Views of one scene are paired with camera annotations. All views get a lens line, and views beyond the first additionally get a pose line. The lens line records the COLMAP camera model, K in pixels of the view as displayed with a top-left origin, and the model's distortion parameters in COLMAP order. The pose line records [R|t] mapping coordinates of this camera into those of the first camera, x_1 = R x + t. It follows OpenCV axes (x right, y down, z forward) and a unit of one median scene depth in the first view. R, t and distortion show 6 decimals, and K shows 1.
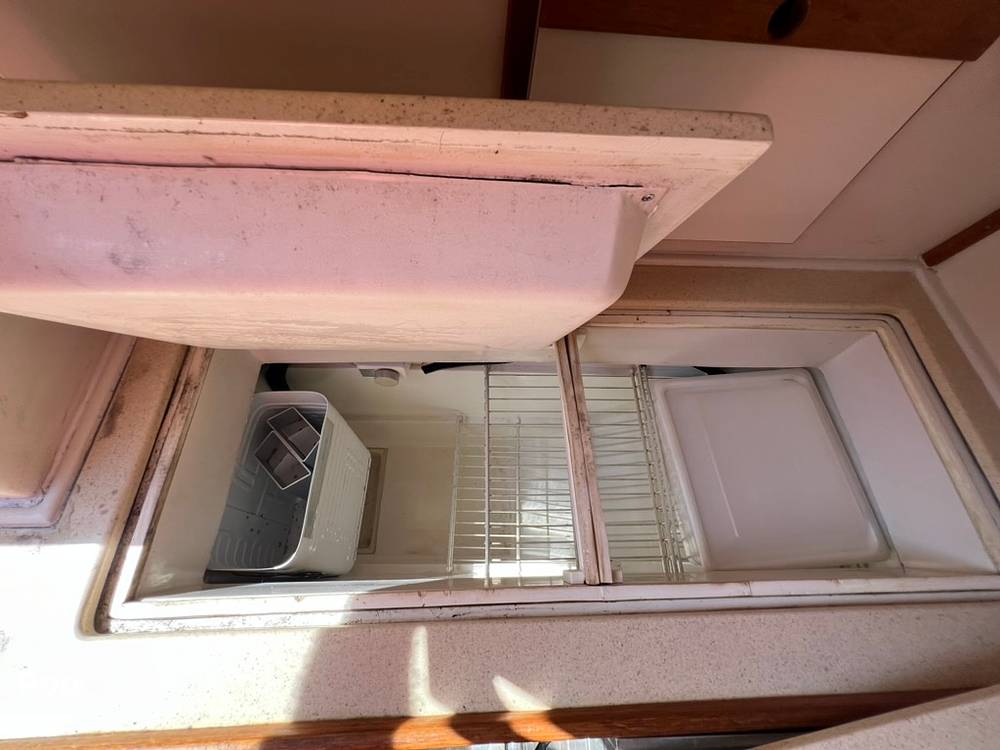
lens RADIAL K [[396.9, 0, 500.0], [0, 396.9, 375.0], [0, 0, 1]] dist [-0.002958, 0.000195]
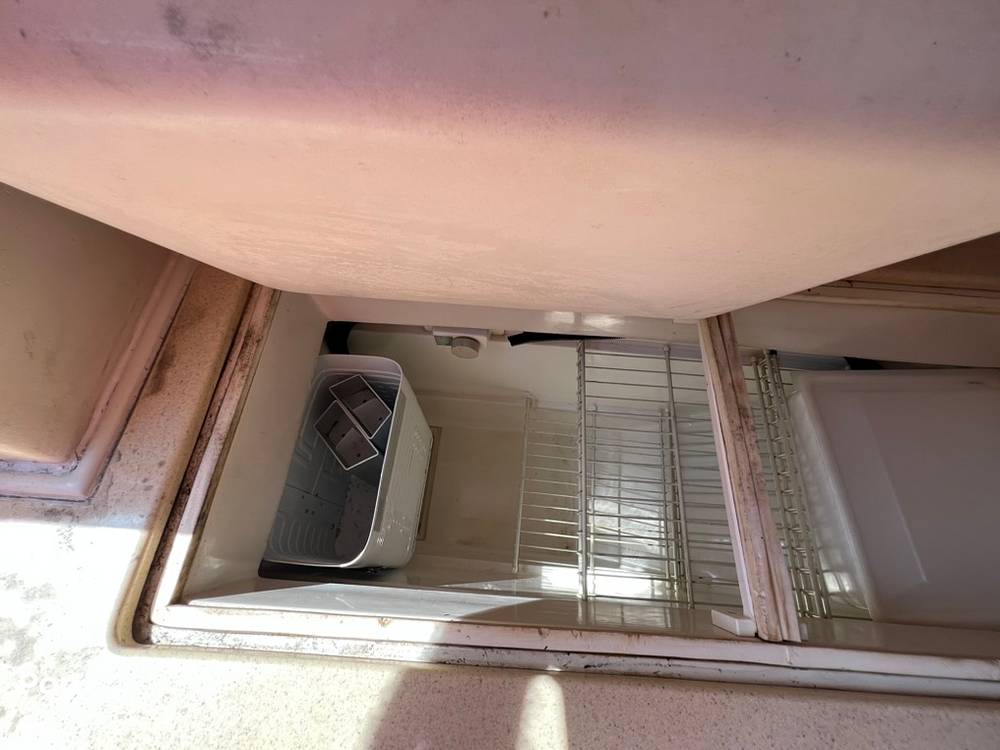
lens RADIAL K [[396.9, 0, 500.0], [0, 396.9, 375.0], [0, 0, 1]] dist [-0.002958, 0.000195]
pose [[0.995517, 0.067107, -0.066658, -0.239601], [-0.064281, 0.996976, 0.043671, 0.037223], [0.069387, -0.039190, 0.996820, 0.245259]]
